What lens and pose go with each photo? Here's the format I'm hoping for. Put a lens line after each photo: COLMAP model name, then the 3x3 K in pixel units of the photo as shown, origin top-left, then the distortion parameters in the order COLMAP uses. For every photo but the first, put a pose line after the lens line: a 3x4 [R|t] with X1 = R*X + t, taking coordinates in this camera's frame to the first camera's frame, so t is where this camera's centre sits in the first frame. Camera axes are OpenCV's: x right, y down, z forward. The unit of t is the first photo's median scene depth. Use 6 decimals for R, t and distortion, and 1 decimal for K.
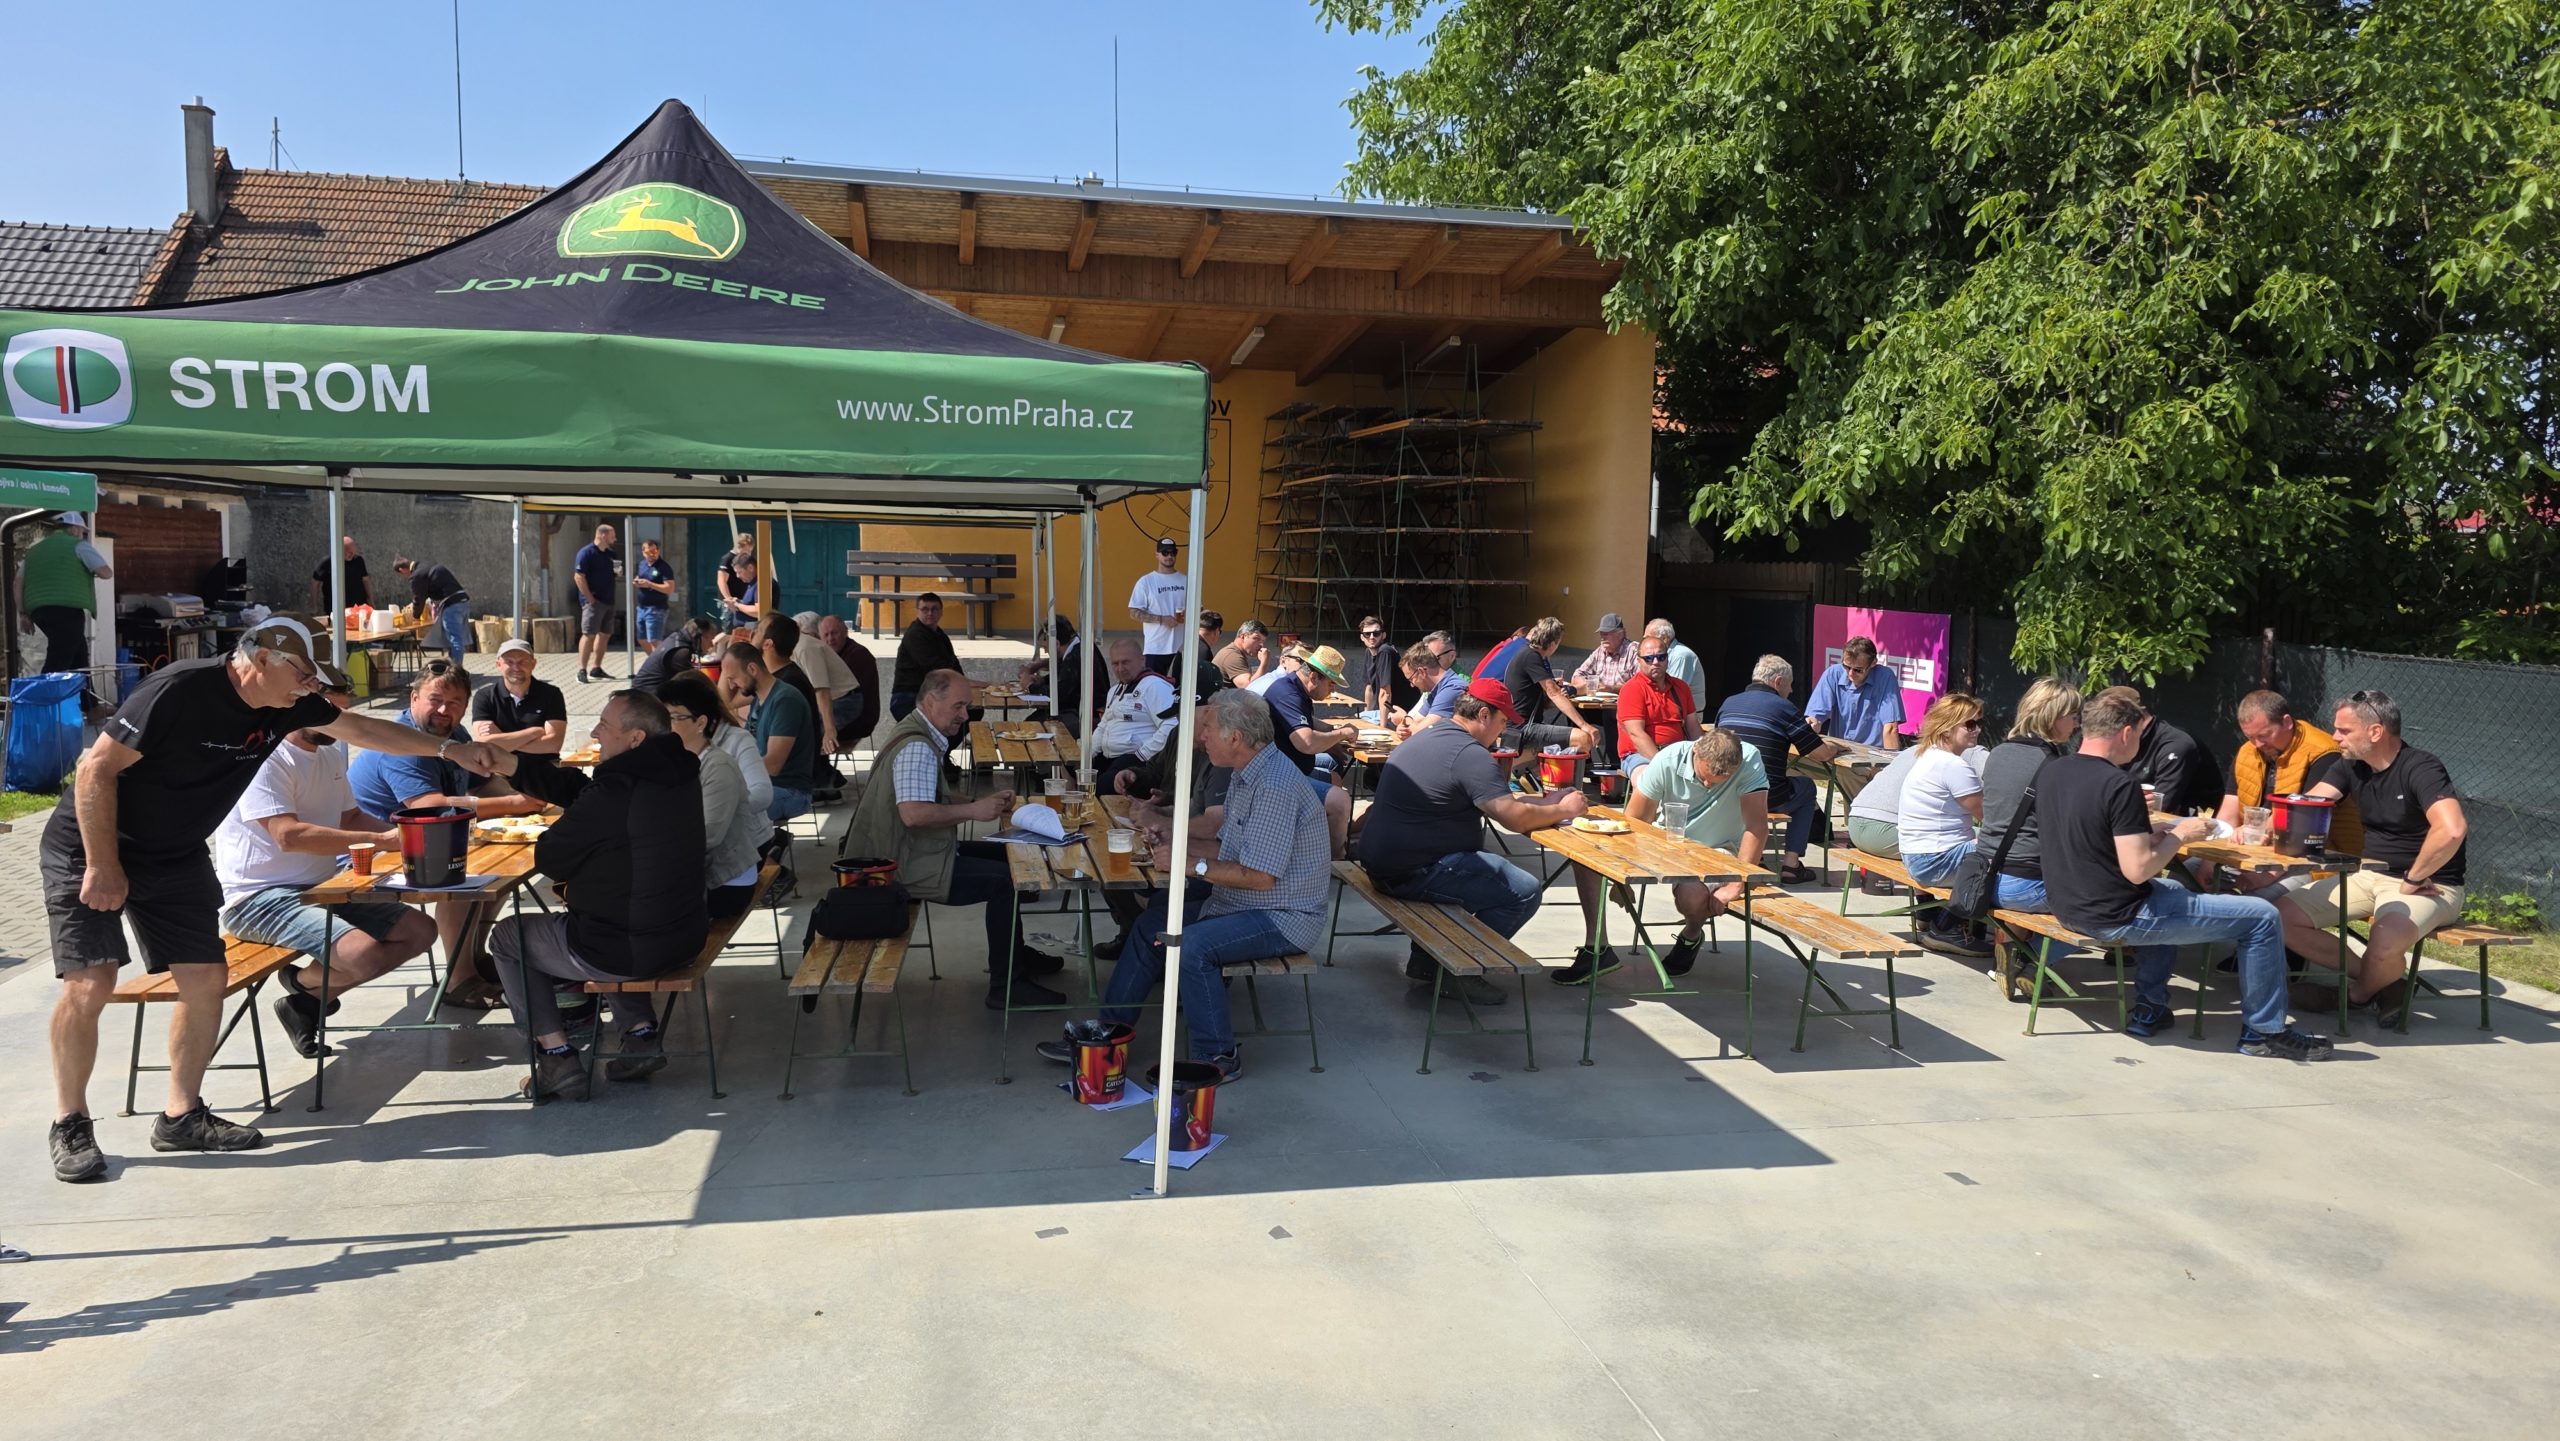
lens RADIAL K [[1714.3, 0, 1291.6], [0, 1714.3, 695.9], [0, 0, 1]] dist [0.059617, -0.053328]
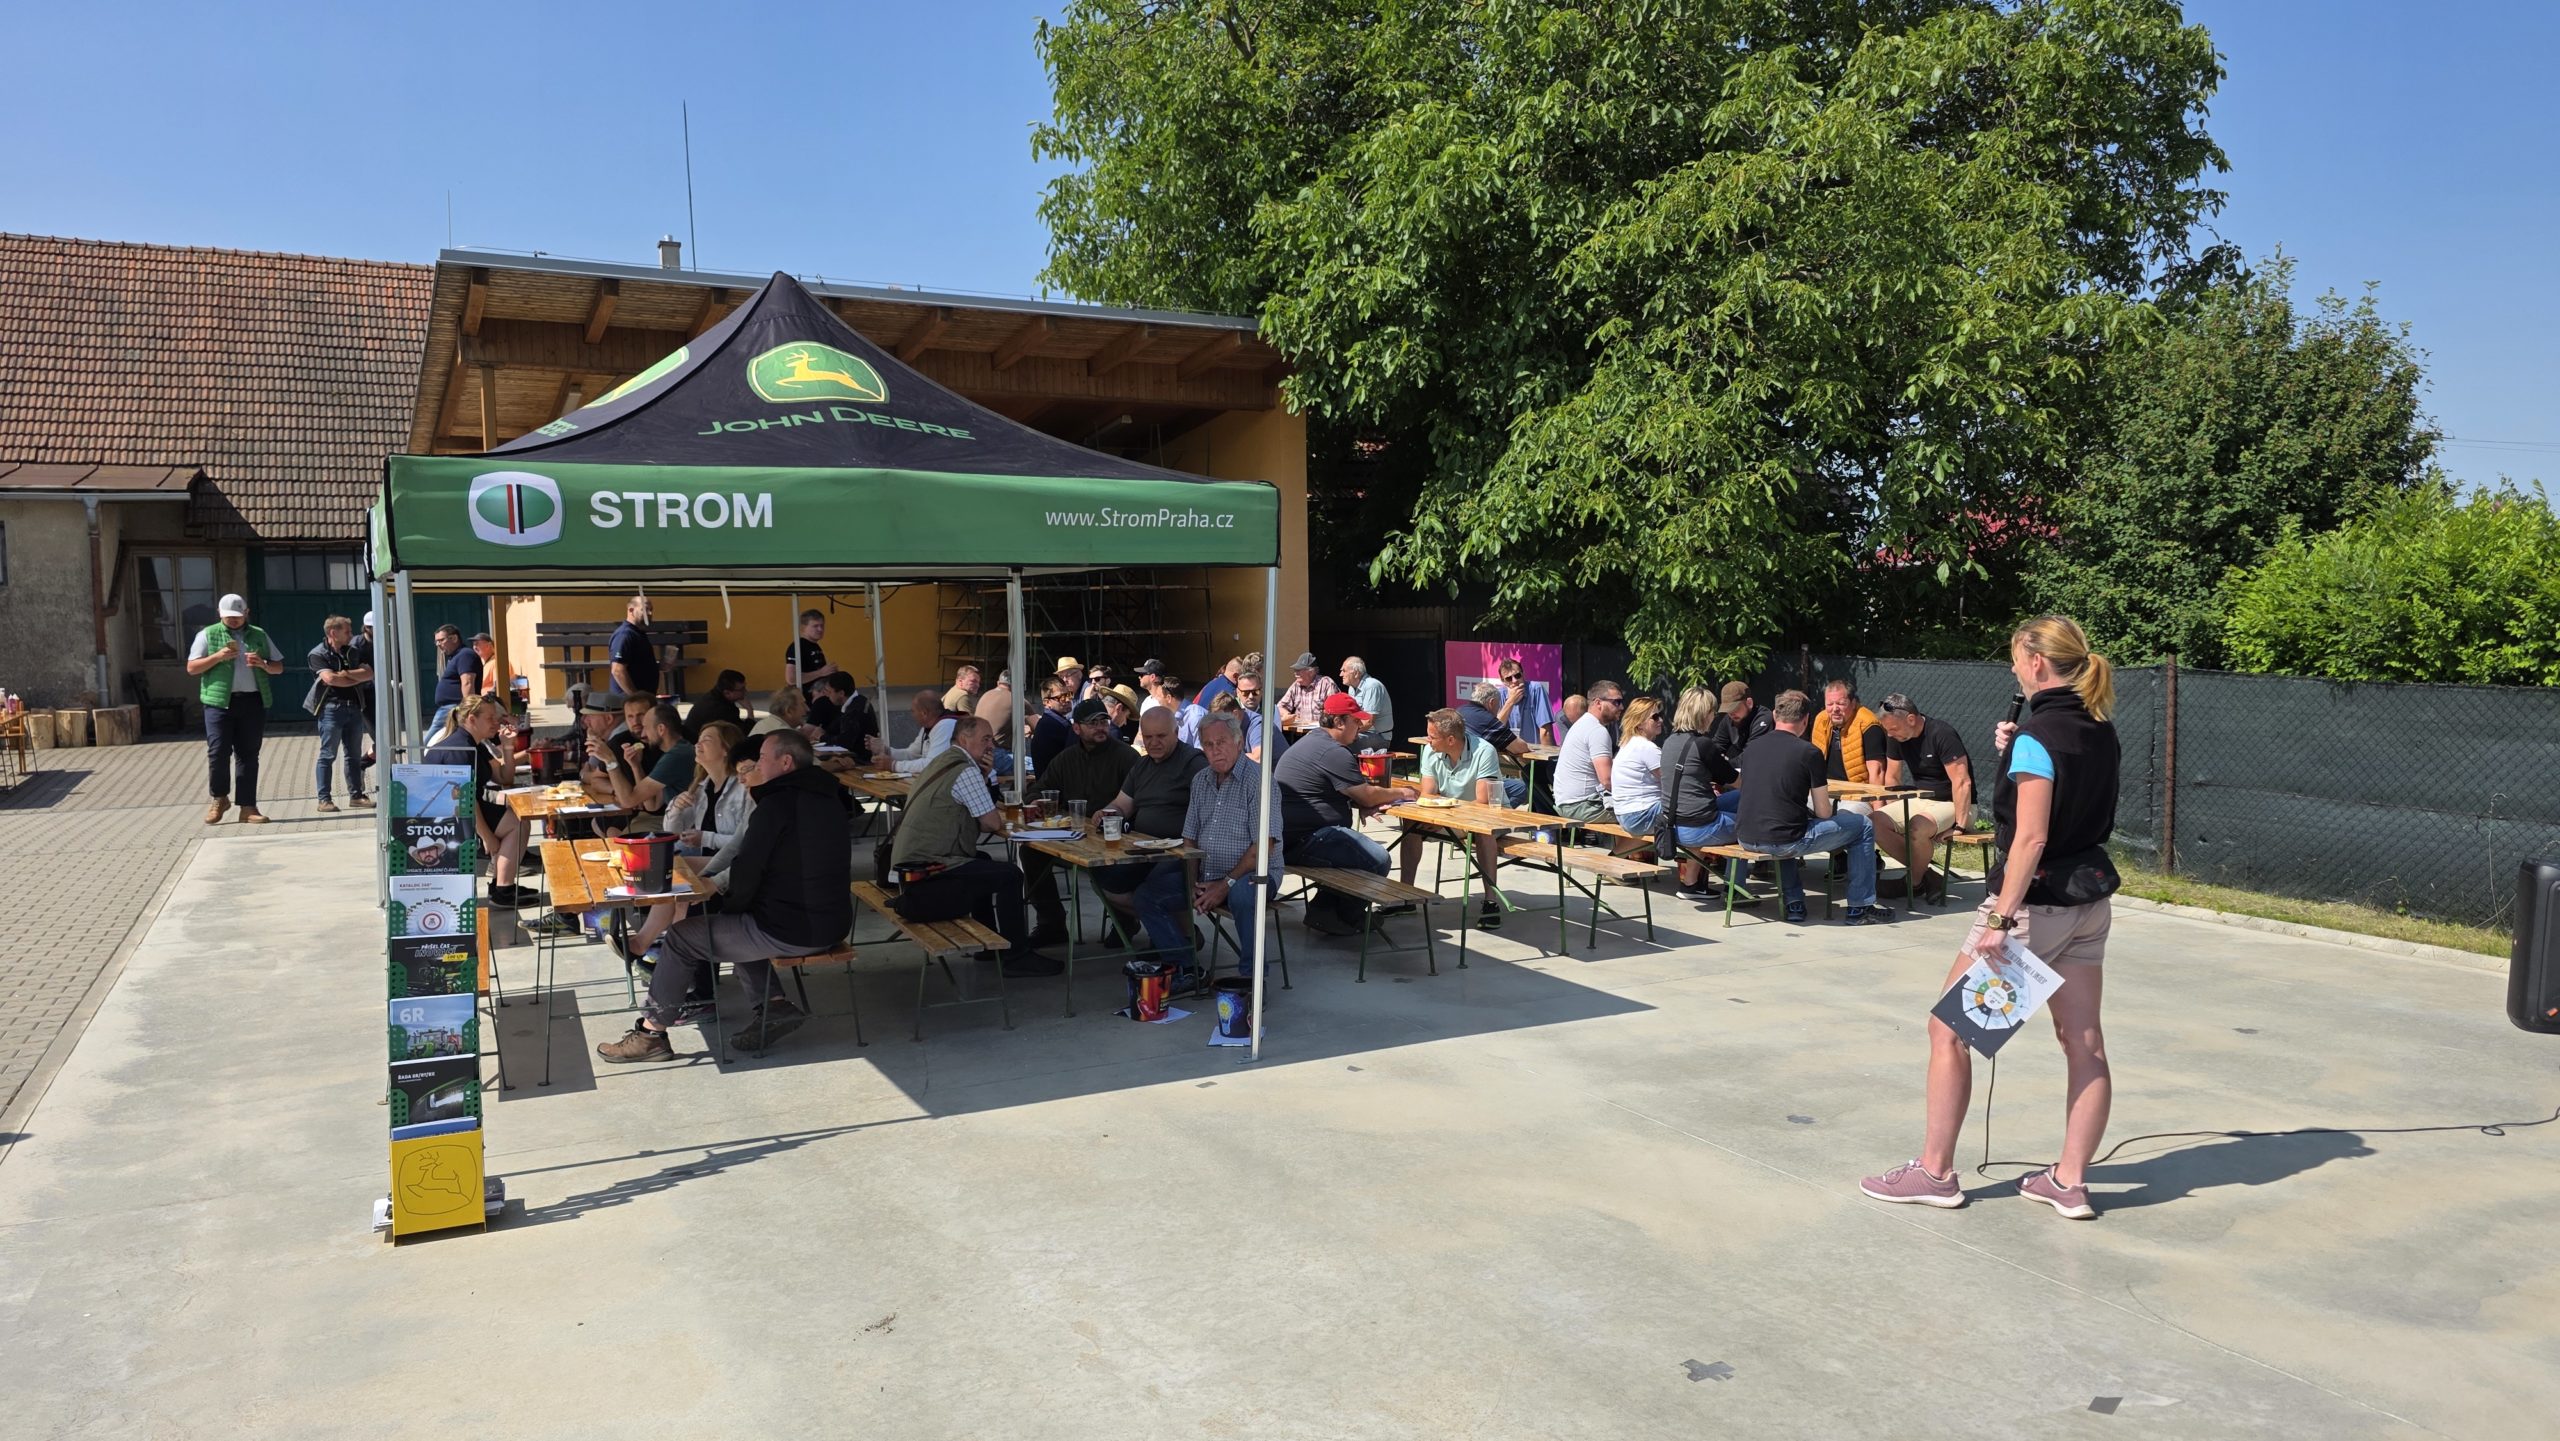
lens RADIAL K [[1714.3, 0, 1311.5], [0, 1714.3, 735.8], [0, 0, 1]] dist [0.059617, -0.053328]
pose [[0.956202, -0.053359, 0.287802, -0.369088], [0.055356, 0.998466, 0.001200, 0.018549], [-0.287424, 0.014785, 0.957689, -0.329108]]
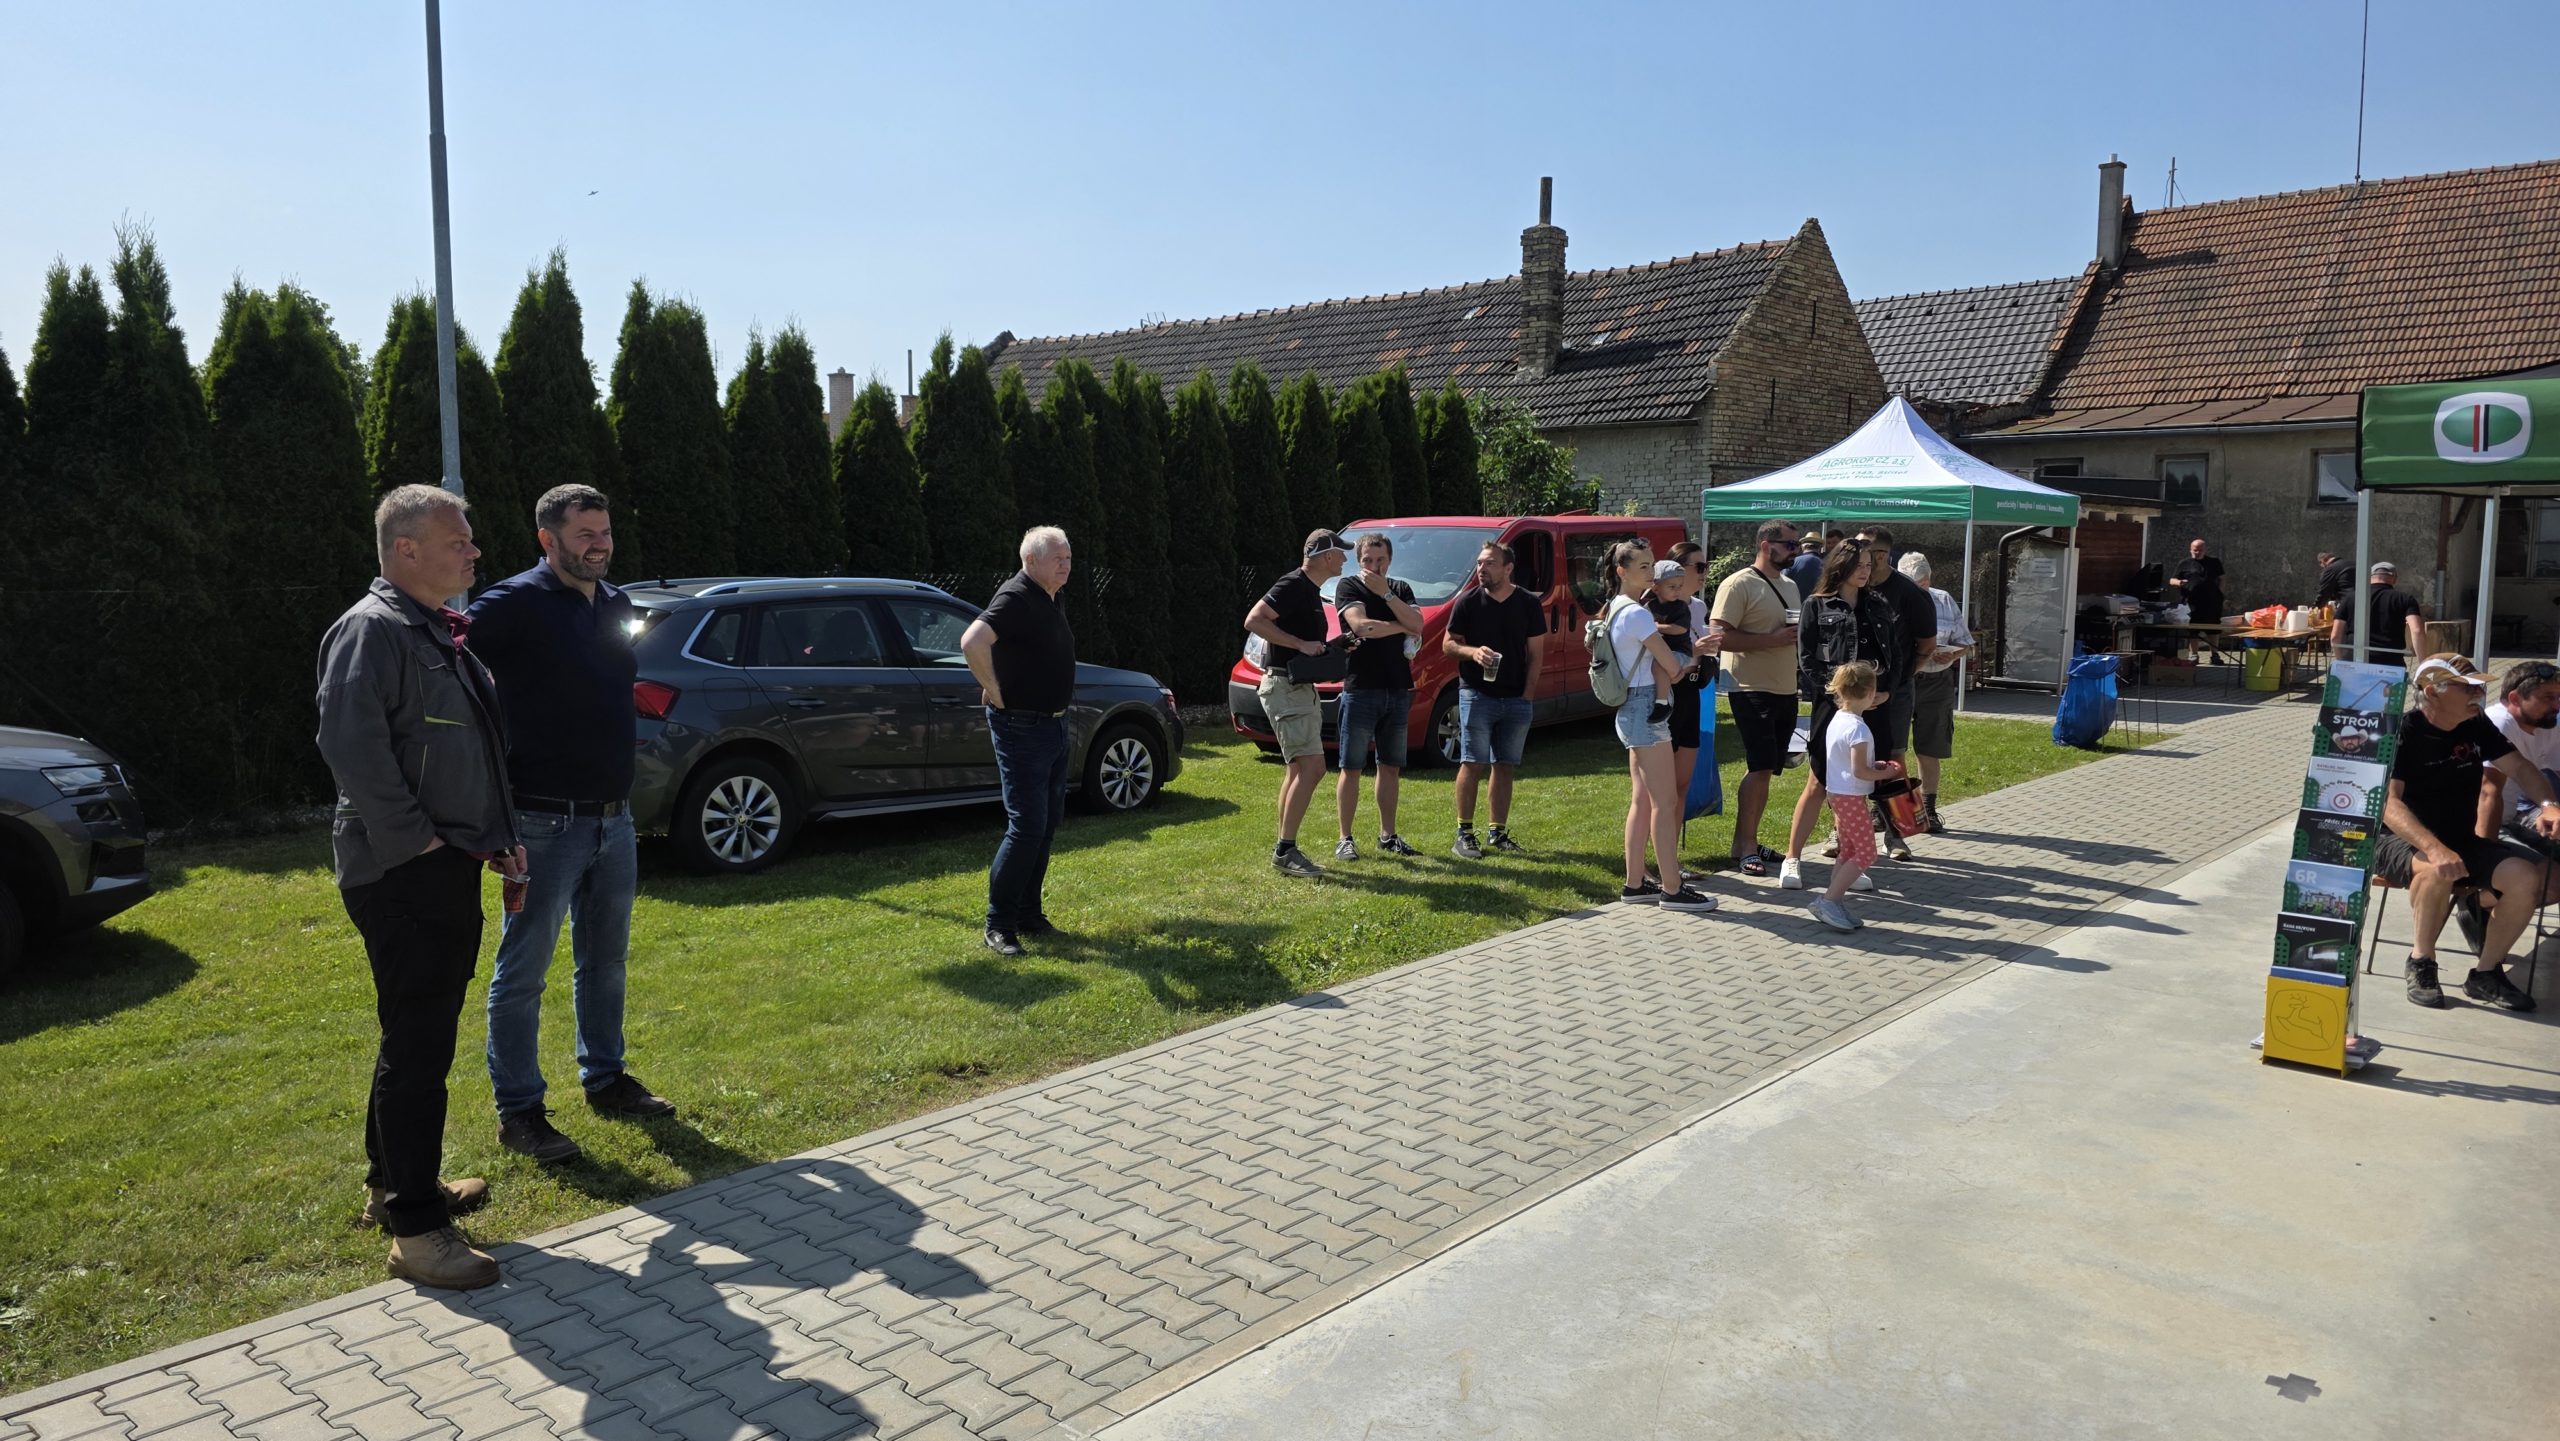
lens RADIAL K [[1714.3, 0, 1289.5], [0, 1714.3, 724.7], [0, 0, 1]] dist [0.059617, -0.053328]
pose [[0.590193, 0.062959, -0.804804, -0.087181], [-0.053011, 0.997825, 0.039184, 0.039478], [0.805520, 0.019538, 0.592246, -0.442529]]
